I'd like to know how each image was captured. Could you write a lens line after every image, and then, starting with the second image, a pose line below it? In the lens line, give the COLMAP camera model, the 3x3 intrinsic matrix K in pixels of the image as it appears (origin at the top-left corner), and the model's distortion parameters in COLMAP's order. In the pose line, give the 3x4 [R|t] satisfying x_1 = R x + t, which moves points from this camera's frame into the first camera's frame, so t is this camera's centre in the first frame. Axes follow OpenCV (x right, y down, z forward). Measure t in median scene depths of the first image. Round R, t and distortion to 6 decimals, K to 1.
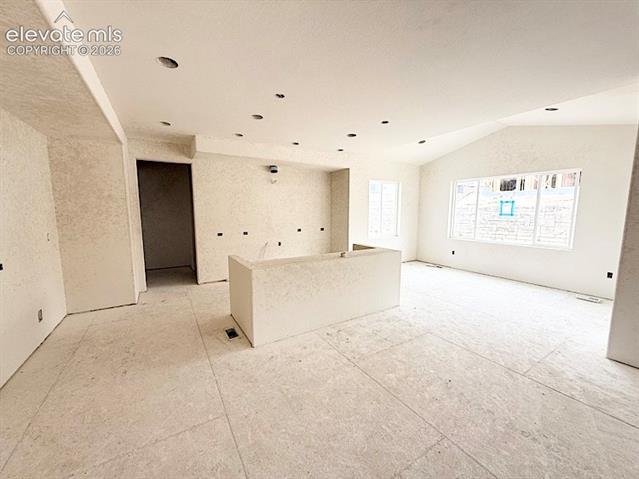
lens RADIAL K [[253.1, 0, 317.1], [0, 253.1, 239.2], [0, 0, 1]] dist [-0.001631, 0.000142]
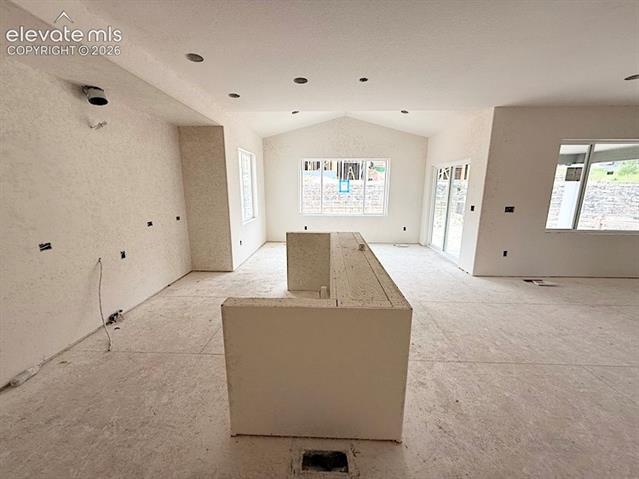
lens RADIAL K [[253.1, 0, 316.5], [0, 253.1, 239.5], [0, 0, 1]] dist [-0.001631, 0.000142]
pose [[0.557155, -0.165650, 0.813719, -0.554634], [0.094278, 0.986184, 0.136207, -0.073092], [-0.825040, 0.000828, 0.565074, 0.643831]]
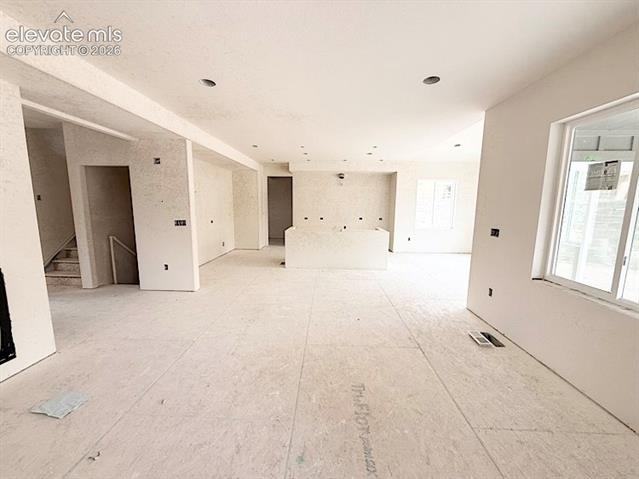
lens RADIAL K [[253.1, 0, 318.2], [0, 253.1, 238.7], [0, 0, 1]] dist [-0.001631, 0.000142]
pose [[0.831440, 0.082778, -0.549414, 0.856088], [-0.073756, 0.996532, 0.038528, 0.062904], [0.550698, 0.008489, 0.834662, -0.471568]]
